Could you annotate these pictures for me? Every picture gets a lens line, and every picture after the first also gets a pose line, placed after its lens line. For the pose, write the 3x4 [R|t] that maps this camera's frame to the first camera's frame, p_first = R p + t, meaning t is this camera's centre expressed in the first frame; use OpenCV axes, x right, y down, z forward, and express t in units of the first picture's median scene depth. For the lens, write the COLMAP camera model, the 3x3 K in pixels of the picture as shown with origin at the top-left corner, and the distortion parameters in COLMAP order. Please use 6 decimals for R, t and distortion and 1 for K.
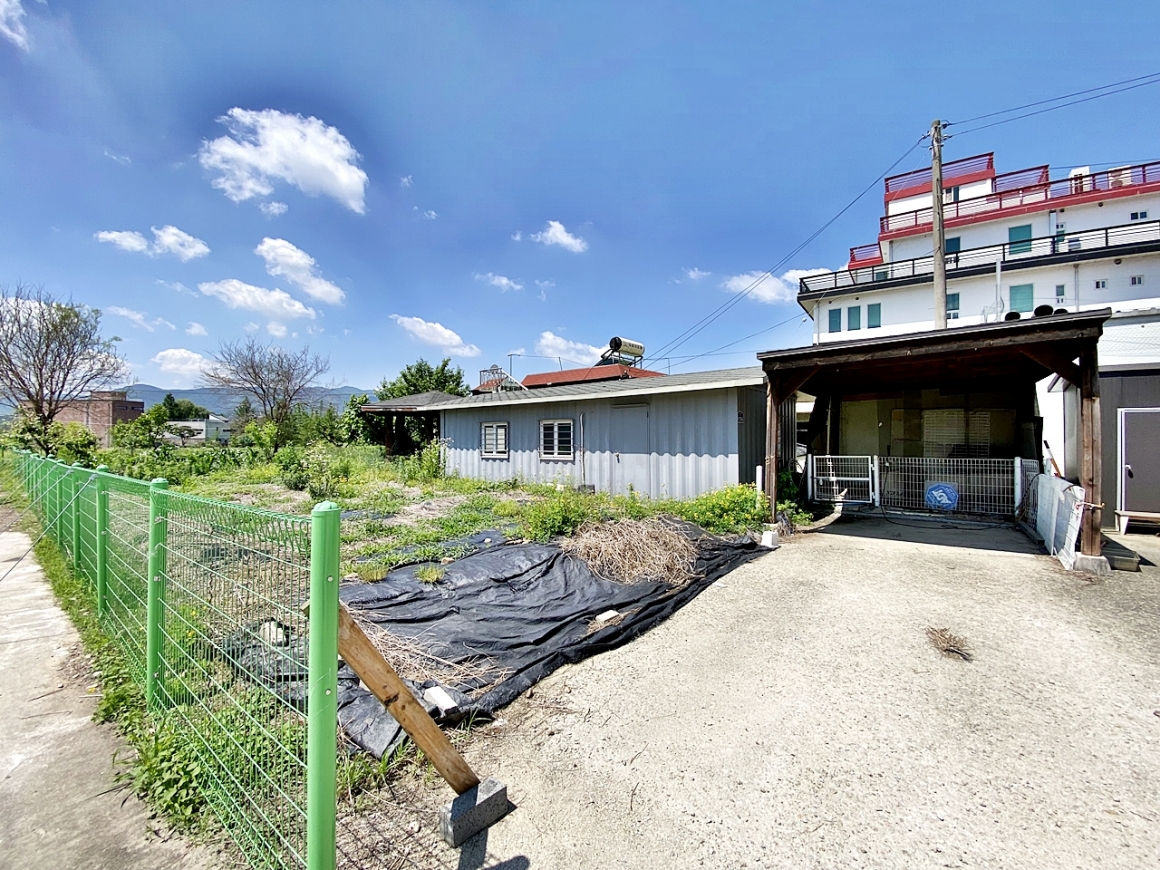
lens RADIAL K [[470.1, 0, 574.2], [0, 470.1, 440.9], [0, 0, 1]] dist [0.007423, -0.014365]
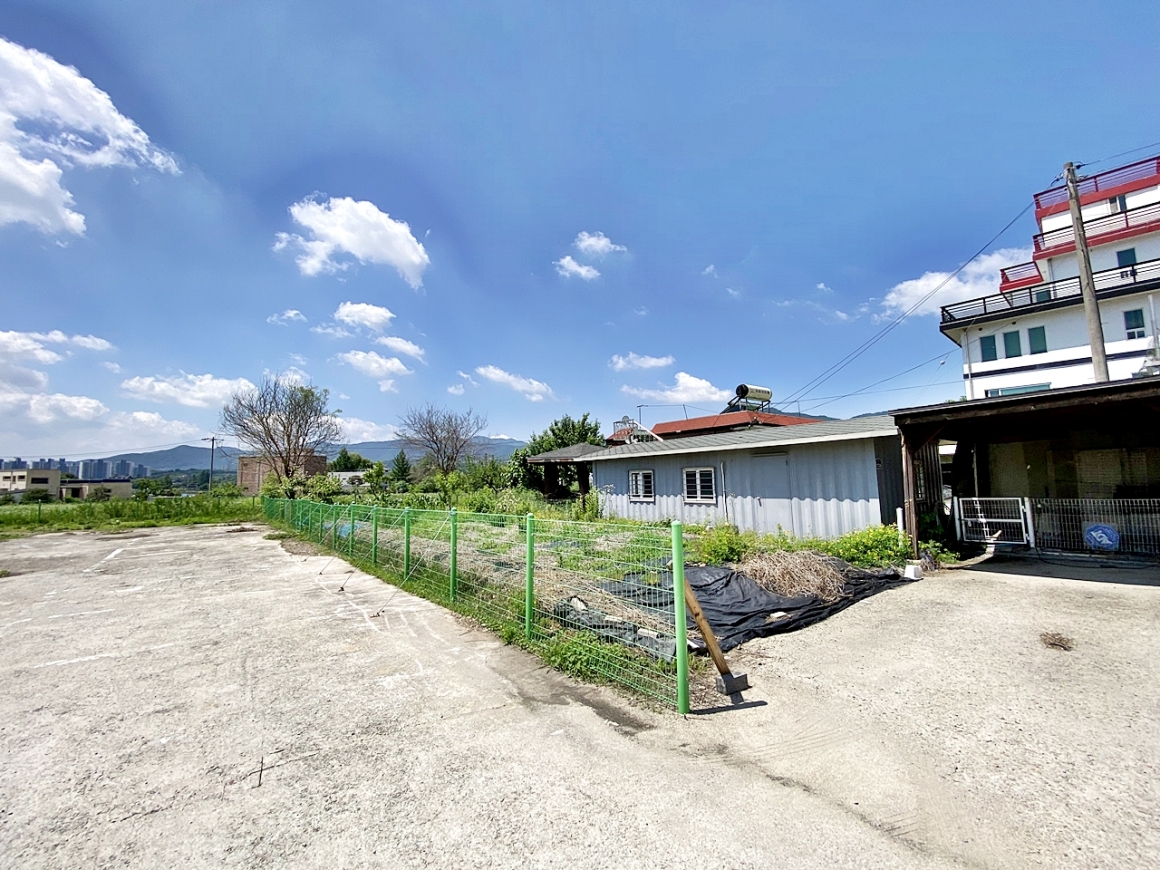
lens RADIAL K [[470.1, 0, 581.1], [0, 470.1, 438.0], [0, 0, 1]] dist [0.007423, -0.014365]
pose [[0.972636, -0.036320, -0.229477, -0.065935], [0.013694, 0.994950, -0.099431, -0.009670], [0.231930, 0.093568, 0.968222, -0.226080]]
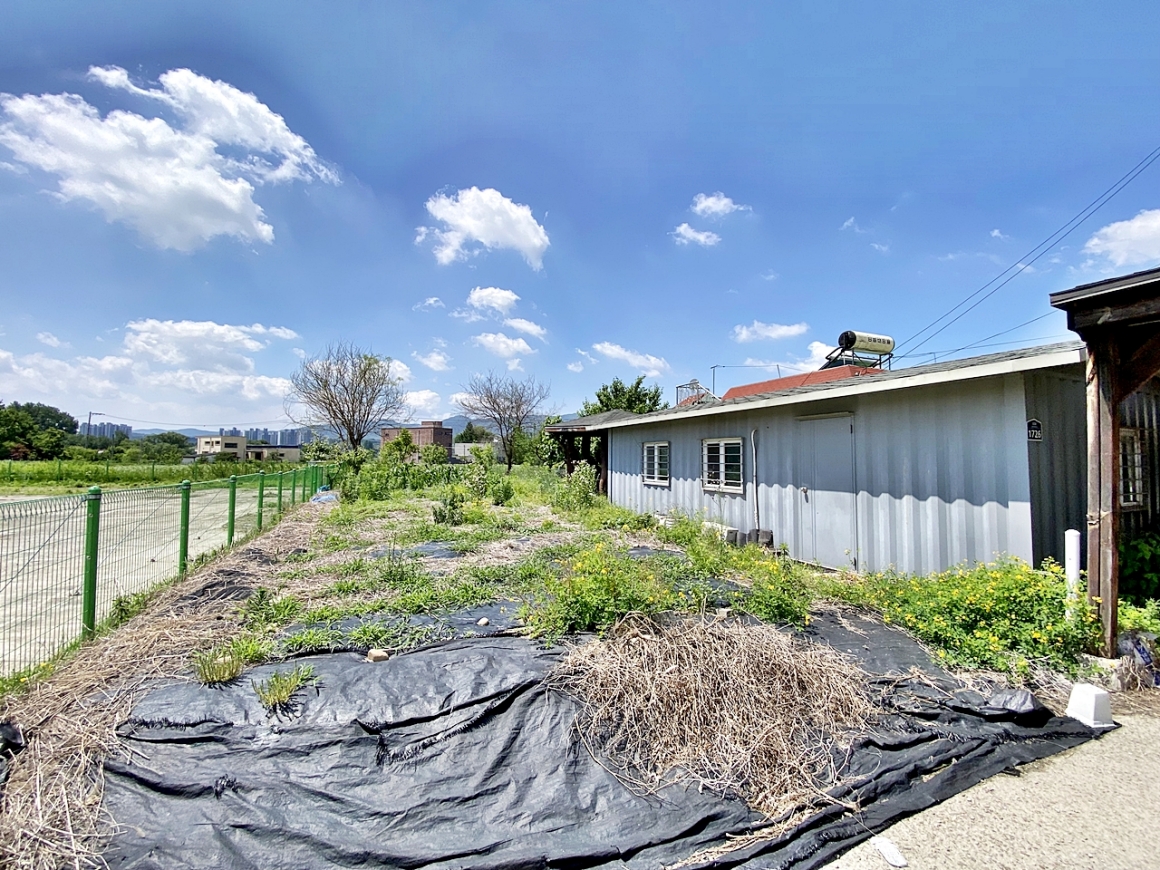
lens RADIAL K [[470.1, 0, 575.3], [0, 470.1, 433.5], [0, 0, 1]] dist [0.007423, -0.014365]
pose [[0.882655, -0.011130, -0.469891, 0.142062], [-0.018086, 0.998175, -0.057616, -0.007145], [0.469674, 0.059353, 0.880842, 0.282471]]
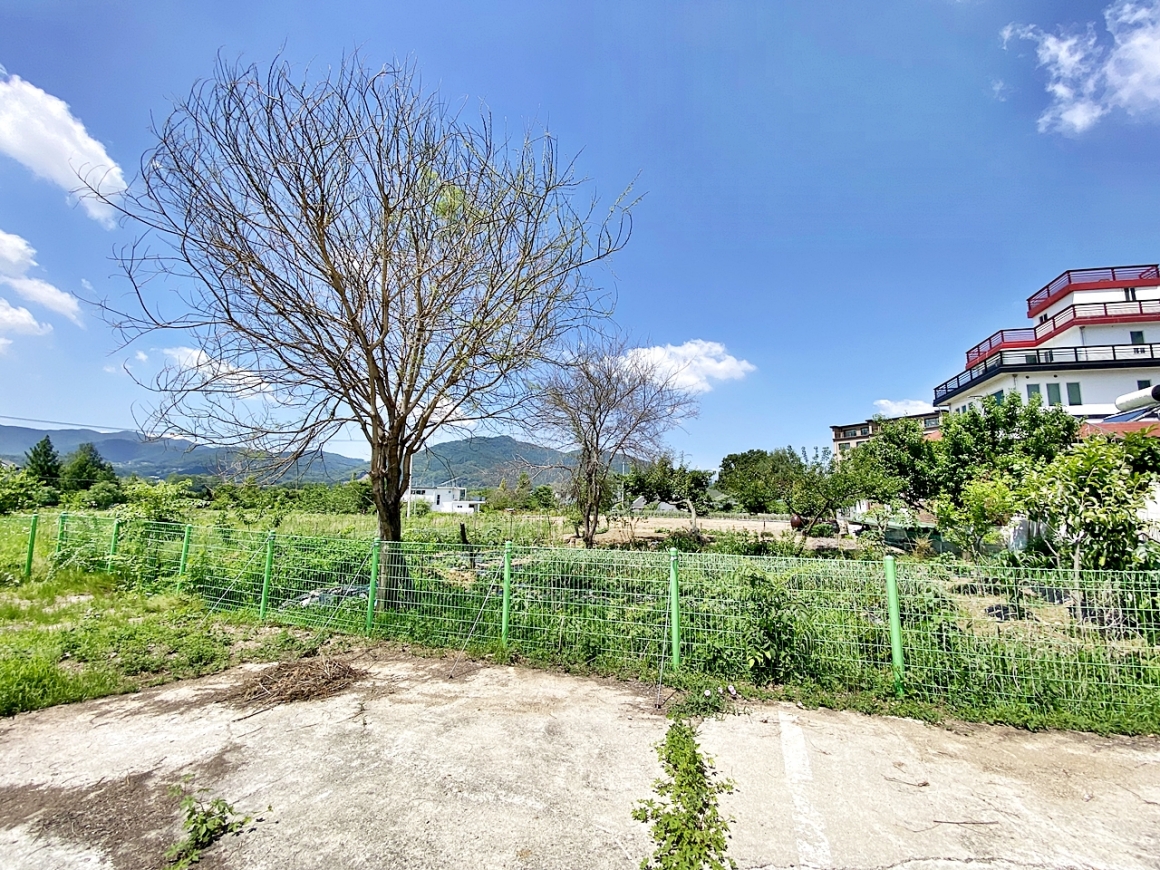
lens RADIAL K [[470.1, 0, 580.6], [0, 470.1, 432.2], [0, 0, 1]] dist [0.007423, -0.014365]
pose [[0.956822, 0.061398, 0.284117, -2.962107], [-0.020095, 0.989071, -0.146067, -0.043756], [-0.289980, 0.134051, 0.947598, 1.513114]]
